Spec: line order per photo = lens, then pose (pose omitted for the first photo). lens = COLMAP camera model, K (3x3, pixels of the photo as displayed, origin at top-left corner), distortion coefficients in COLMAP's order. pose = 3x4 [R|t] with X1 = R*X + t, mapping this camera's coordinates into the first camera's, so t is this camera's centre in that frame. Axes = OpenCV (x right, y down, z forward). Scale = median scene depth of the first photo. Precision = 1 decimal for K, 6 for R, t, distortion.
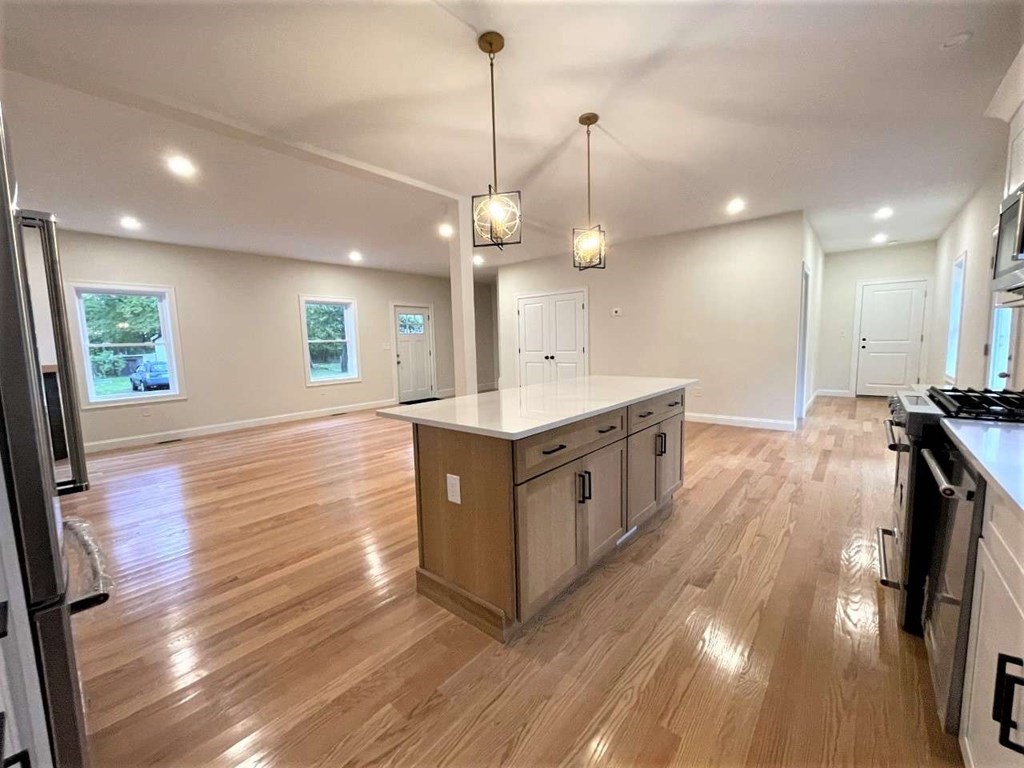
lens RADIAL K [[412.3, 0, 506.1], [0, 412.3, 386.9], [0, 0, 1]] dist [0.000845, -0.000234]
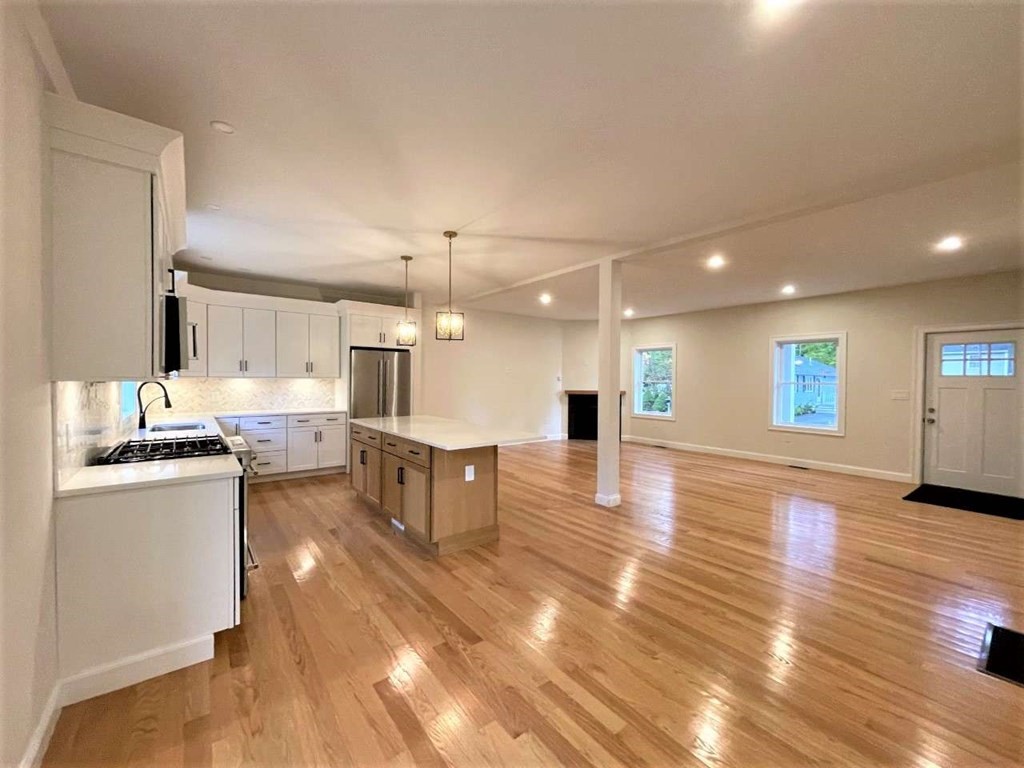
lens RADIAL K [[412.3, 0, 510.7], [0, 412.3, 386.8], [0, 0, 1]] dist [0.000845, -0.000234]
pose [[-0.213597, 0.032717, -0.976374, 1.272123], [-0.108957, 0.992406, 0.057090, -0.198546], [0.970827, 0.118577, -0.208410, 1.284915]]
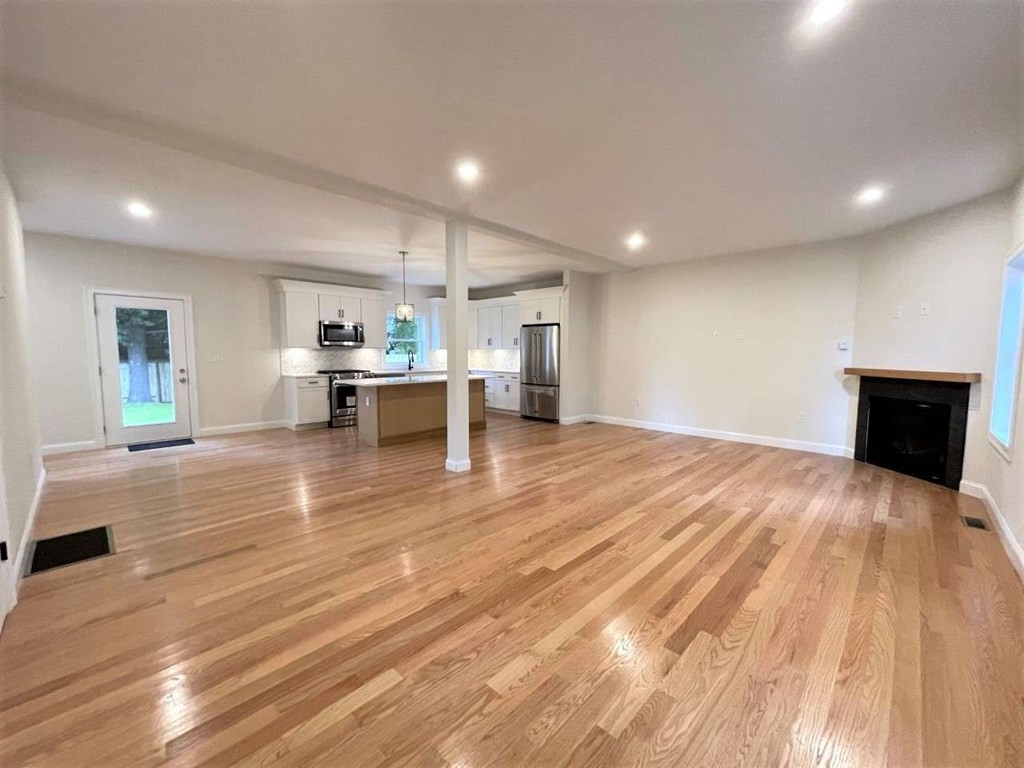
lens RADIAL K [[412.3, 0, 517.2], [0, 412.3, 385.9], [0, 0, 1]] dist [0.000845, -0.000234]
pose [[-0.998937, 0.003908, 0.045935, -0.445837], [0.012369, 0.982584, 0.185407, -0.294223], [-0.044410, 0.185778, -0.981588, 2.696729]]
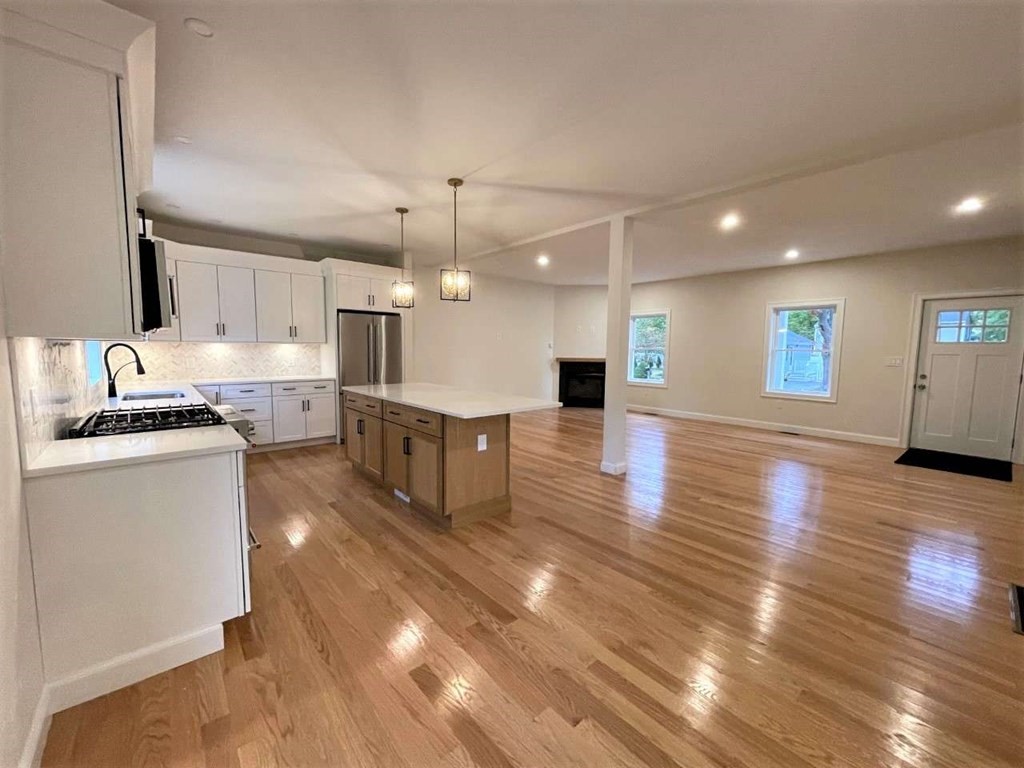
lens RADIAL K [[412.3, 0, 511.9], [0, 412.3, 385.7], [0, 0, 1]] dist [0.000845, -0.000234]
pose [[-0.158749, 0.104950, -0.981725, 1.224954], [-0.113455, 0.985808, 0.123733, -0.174936], [0.980779, 0.131024, -0.144589, 1.188209]]
